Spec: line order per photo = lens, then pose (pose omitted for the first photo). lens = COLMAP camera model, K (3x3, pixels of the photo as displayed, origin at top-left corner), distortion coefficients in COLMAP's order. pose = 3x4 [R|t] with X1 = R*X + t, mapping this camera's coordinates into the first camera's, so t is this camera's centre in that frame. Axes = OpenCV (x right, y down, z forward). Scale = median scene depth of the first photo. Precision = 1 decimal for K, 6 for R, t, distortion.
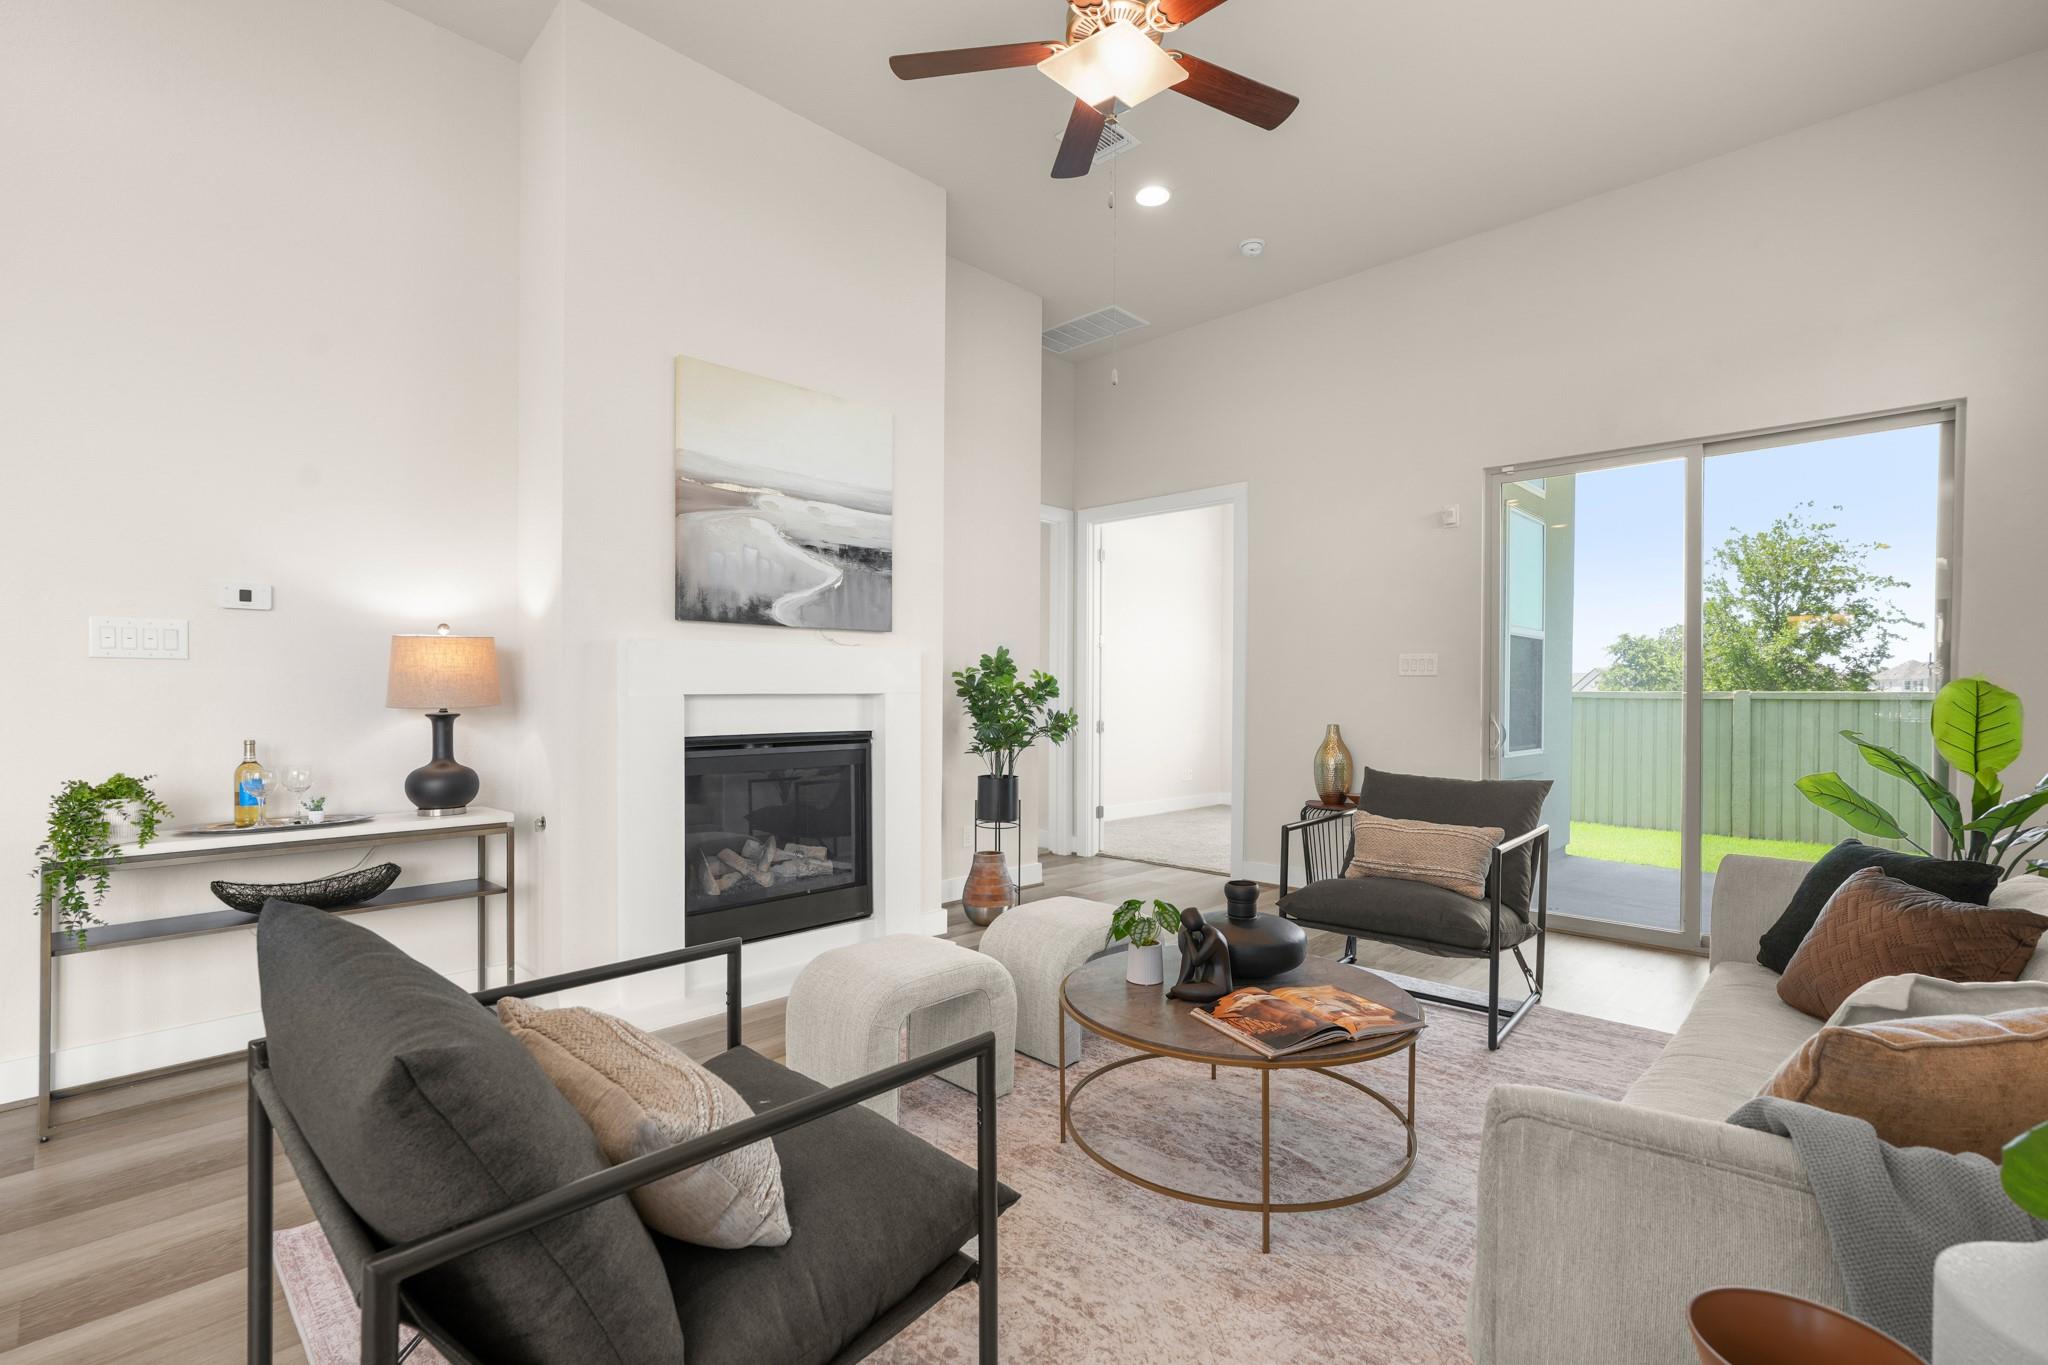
lens RADIAL K [[926.3, 0, 1024.0], [0, 926.3, 682.5], [0, 0, 1]] dist [0.002025, 0.000406]
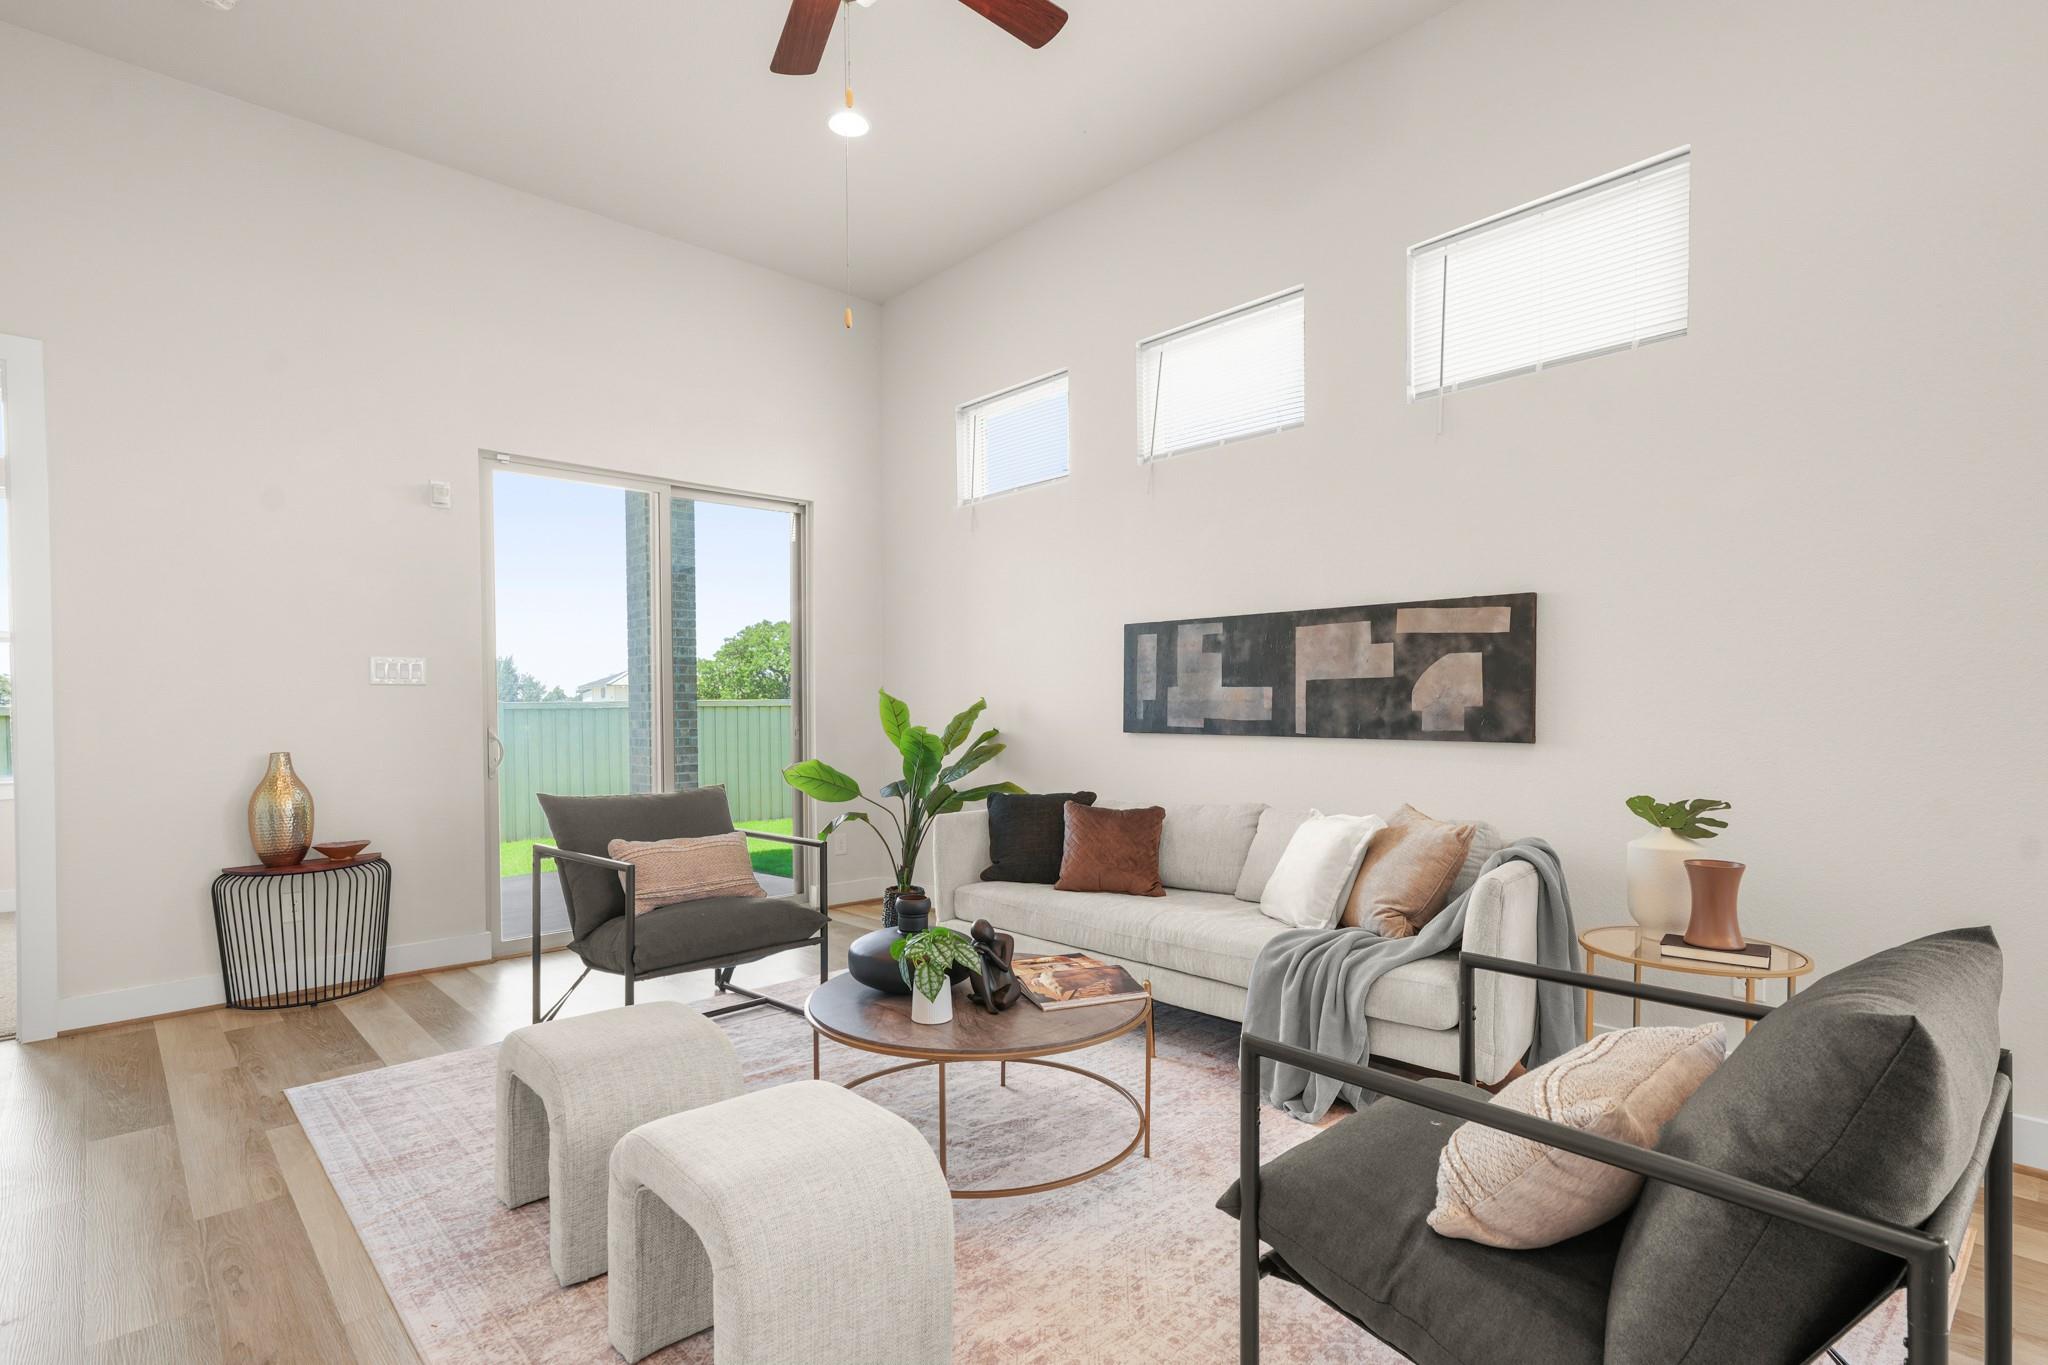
lens RADIAL K [[1001.0, 0, 1019.3], [0, 1001.0, 705.4], [0, 0, 1]] dist [-0.000496, -0.000065]
pose [[0.049521, -0.009616, 0.998727, -0.522886], [-0.001850, 0.999951, 0.009720, 0.002323], [-0.998771, -0.002329, 0.049501, 0.542623]]
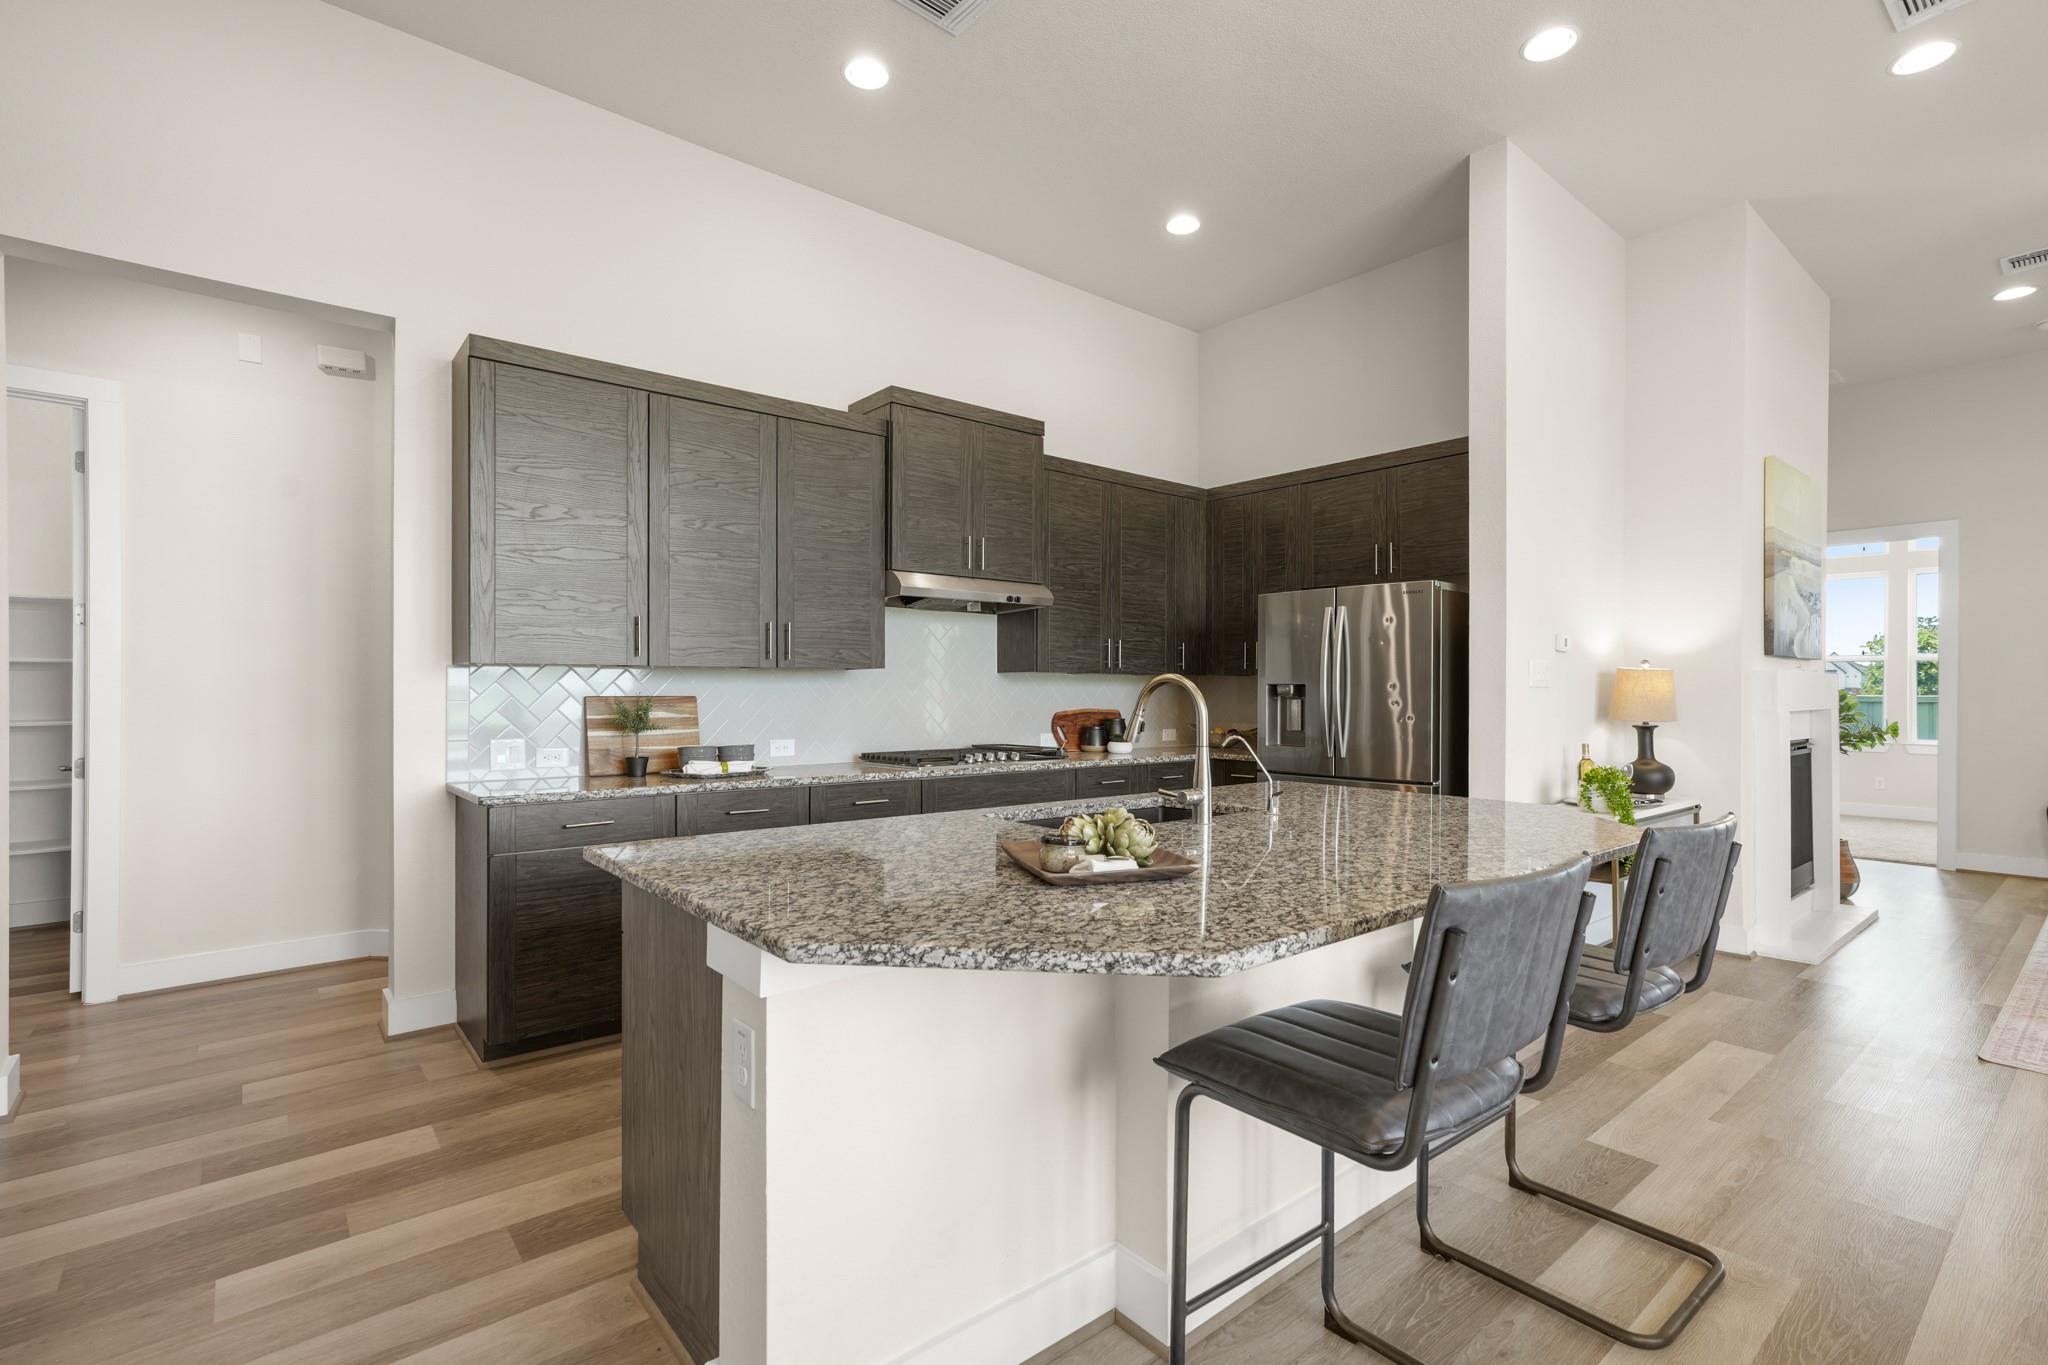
lens RADIAL K [[930.3, 0, 1023.7], [0, 930.3, 690.1], [0, 0, 1]] dist [-0.008497, 0.000386]
pose [[0.994266, -0.000366, -0.106933, -1.126330], [0.001255, 0.999965, 0.008247, -0.025566], [0.106926, -0.008334, 0.994232, -0.379034]]
